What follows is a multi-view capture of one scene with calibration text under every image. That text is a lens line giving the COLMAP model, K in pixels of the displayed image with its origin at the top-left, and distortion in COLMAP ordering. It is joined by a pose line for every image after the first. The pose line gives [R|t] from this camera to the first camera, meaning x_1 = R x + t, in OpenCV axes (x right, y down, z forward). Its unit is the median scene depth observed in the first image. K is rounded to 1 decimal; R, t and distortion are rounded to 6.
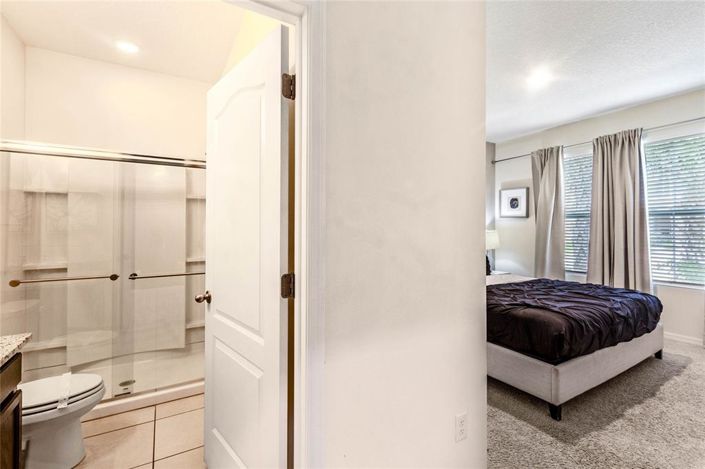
lens RADIAL K [[324.9, 0, 350.1], [0, 324.9, 233.2], [0, 0, 1]] dist [0.003462, 0.000394]
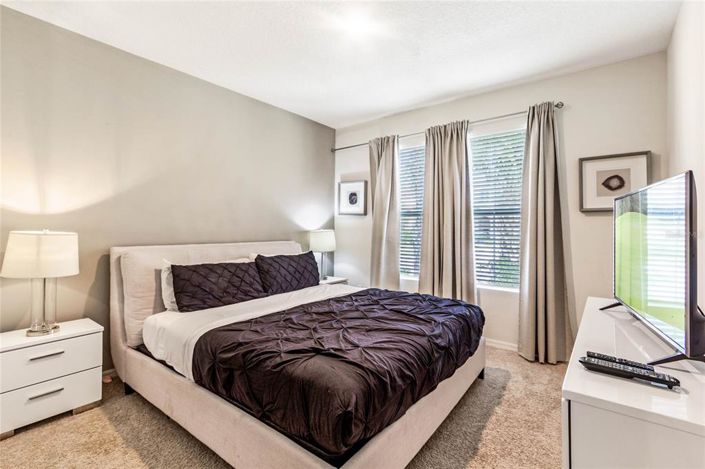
lens RADIAL K [[324.9, 0, 351.3], [0, 324.9, 232.8], [0, 0, 1]] dist [0.003462, 0.000394]
pose [[0.931301, -0.001856, 0.364247, 0.246766], [0.000522, 0.999993, 0.003760, -0.004770], [-0.364251, -0.003311, 0.931295, 0.256678]]
